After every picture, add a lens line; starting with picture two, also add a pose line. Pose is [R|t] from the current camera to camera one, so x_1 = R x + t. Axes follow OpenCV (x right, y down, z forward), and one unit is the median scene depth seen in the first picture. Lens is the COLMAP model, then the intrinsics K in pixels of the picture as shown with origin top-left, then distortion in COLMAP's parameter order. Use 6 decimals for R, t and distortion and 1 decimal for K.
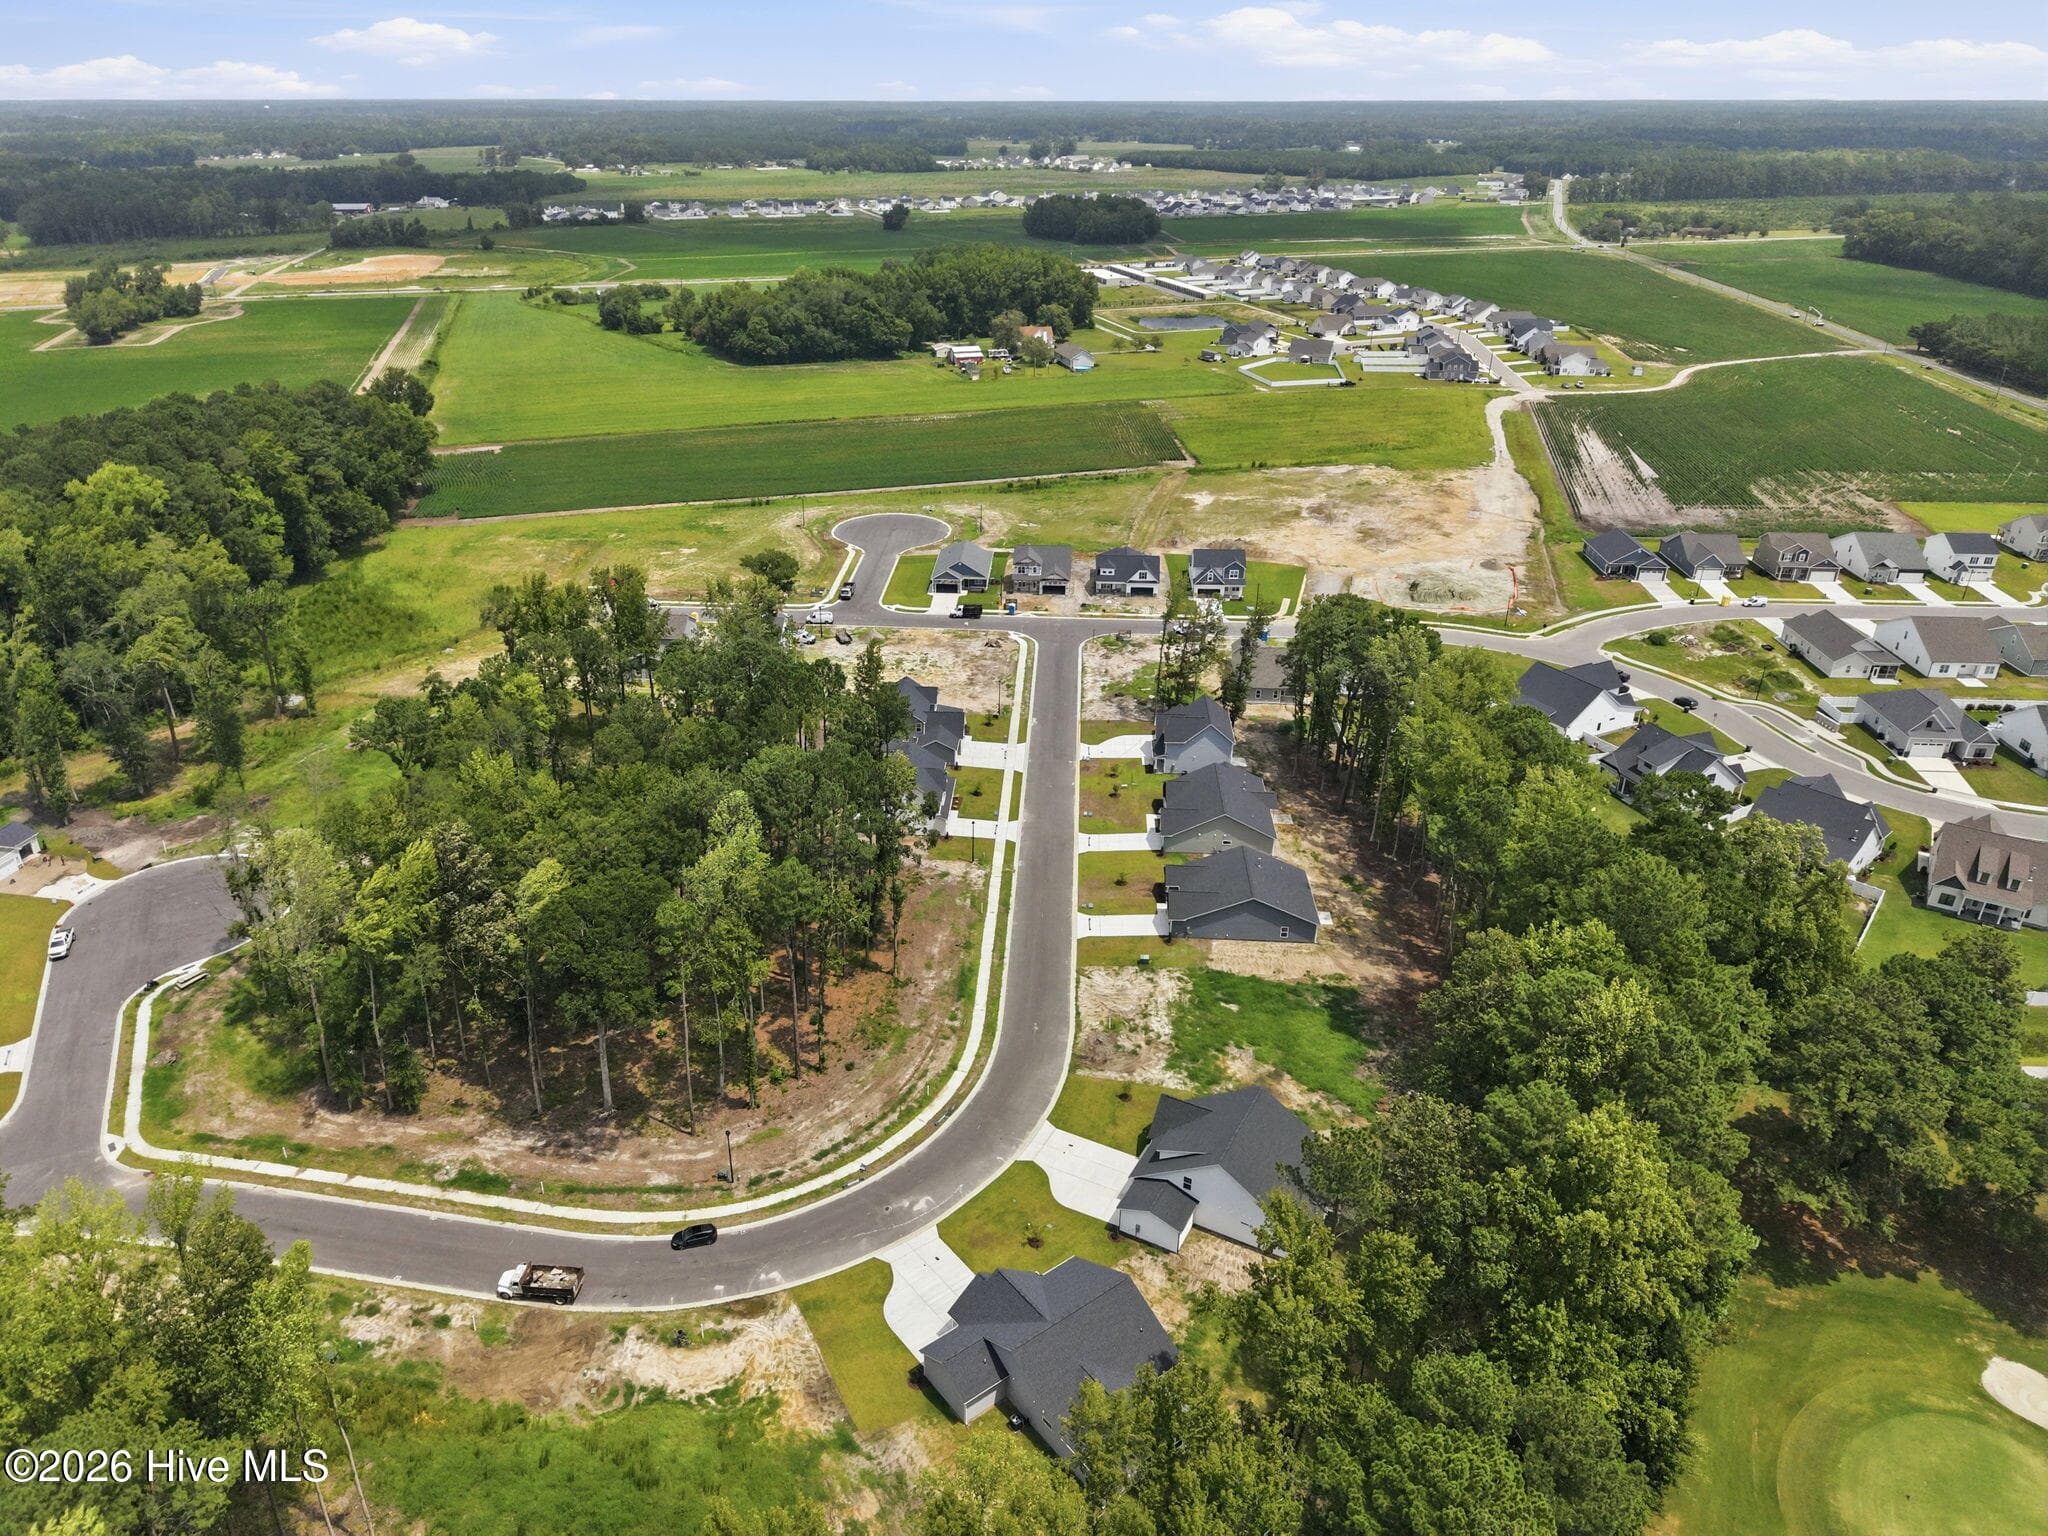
lens RADIAL K [[1348.8, 0, 1009.6], [0, 1348.8, 770.2], [0, 0, 1]] dist [0.011639, -0.003781]
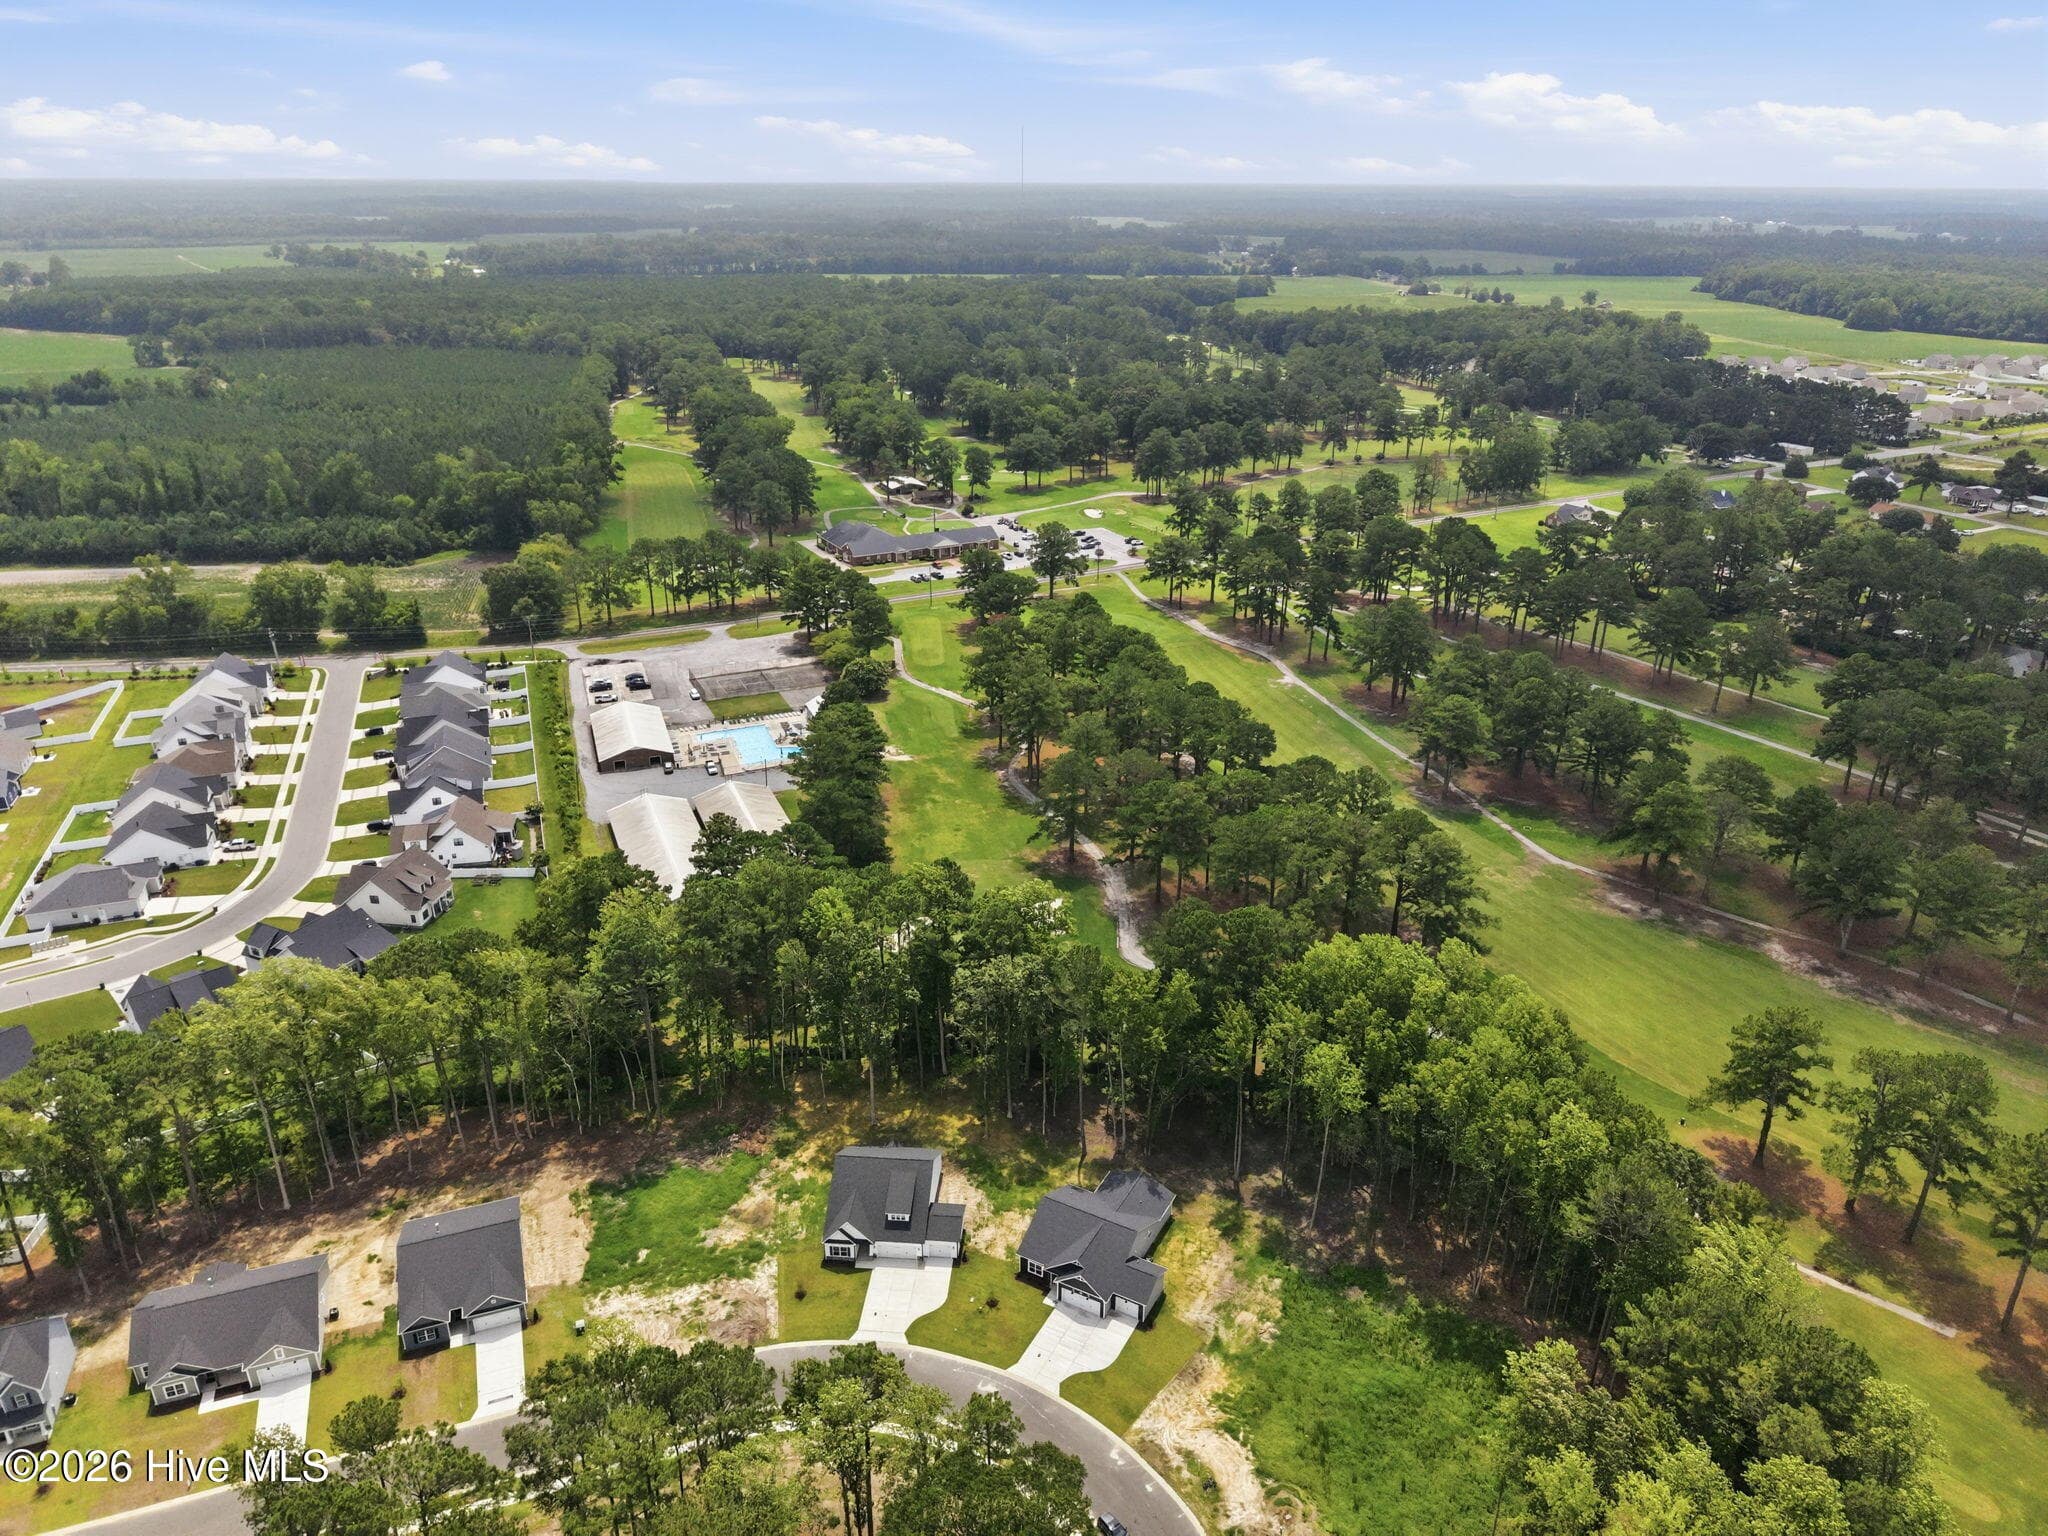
lens RADIAL K [[1348.8, 0, 1009.6], [0, 1348.8, 770.2], [0, 0, 1]] dist [0.011639, -0.003781]
pose [[-0.393780, -0.366768, 0.842863, -0.819064], [0.403598, 0.754846, 0.517027, -0.632017], [-0.825861, 0.543772, -0.149217, 0.860075]]
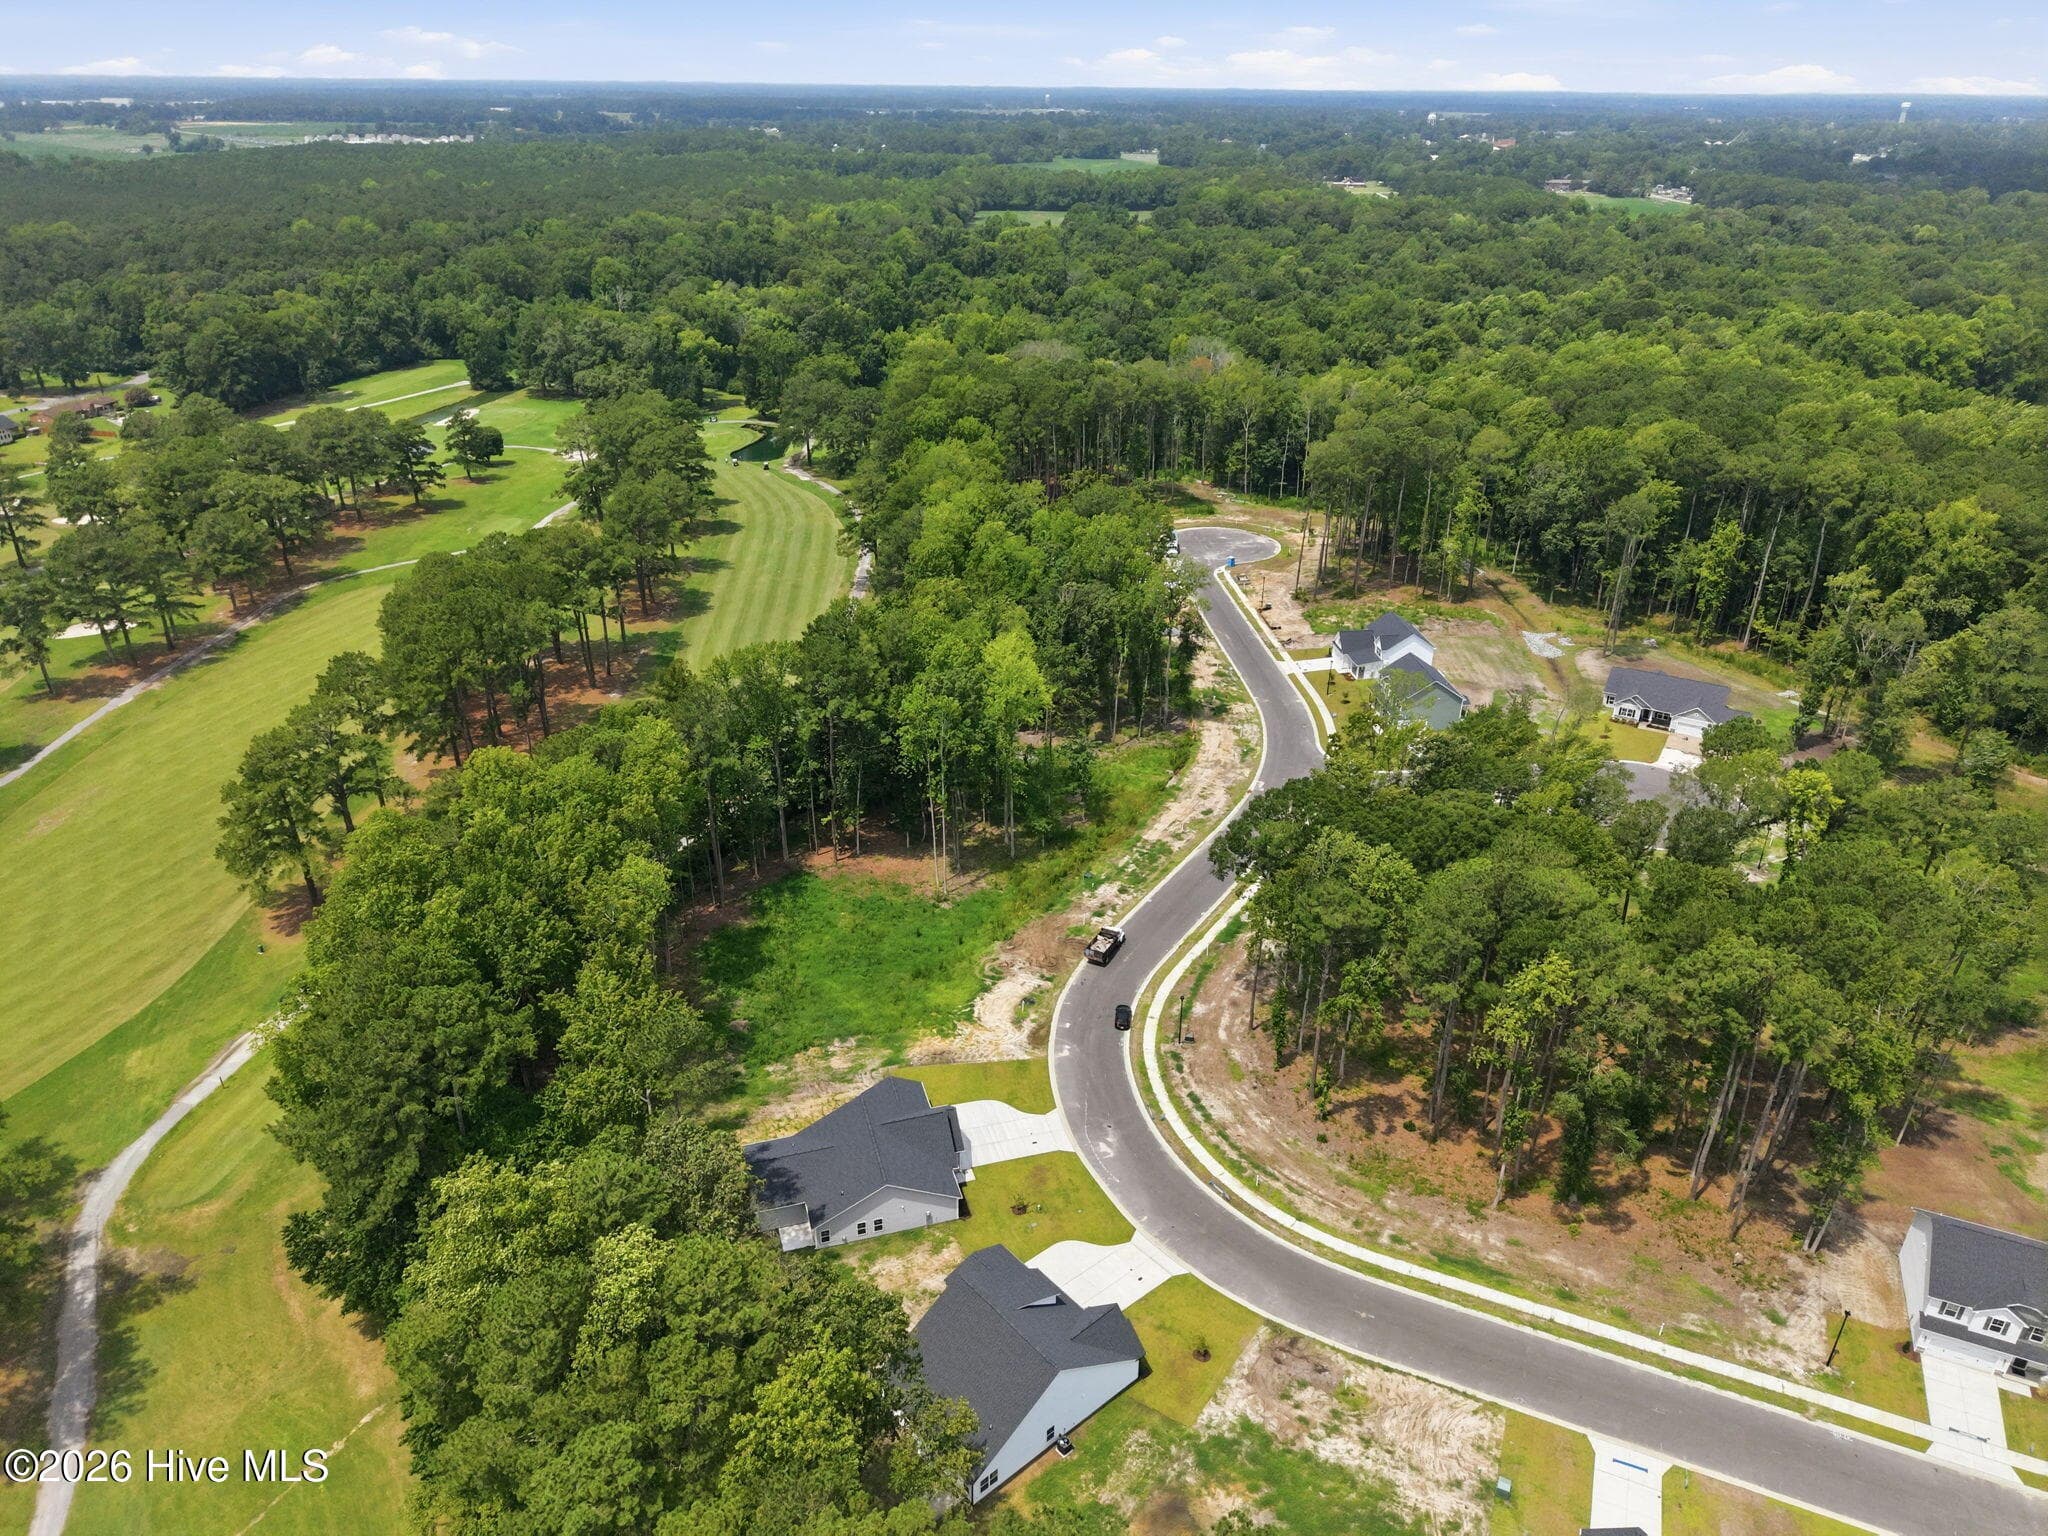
lens RADIAL K [[1348.8, 0, 1009.6], [0, 1348.8, 770.2], [0, 0, 1]] dist [0.011639, -0.003781]
pose [[-0.369180, 0.414338, -0.831883, 0.697826], [-0.413444, 0.728439, 0.546297, -0.424459], [0.832328, 0.545619, -0.097619, 0.867596]]
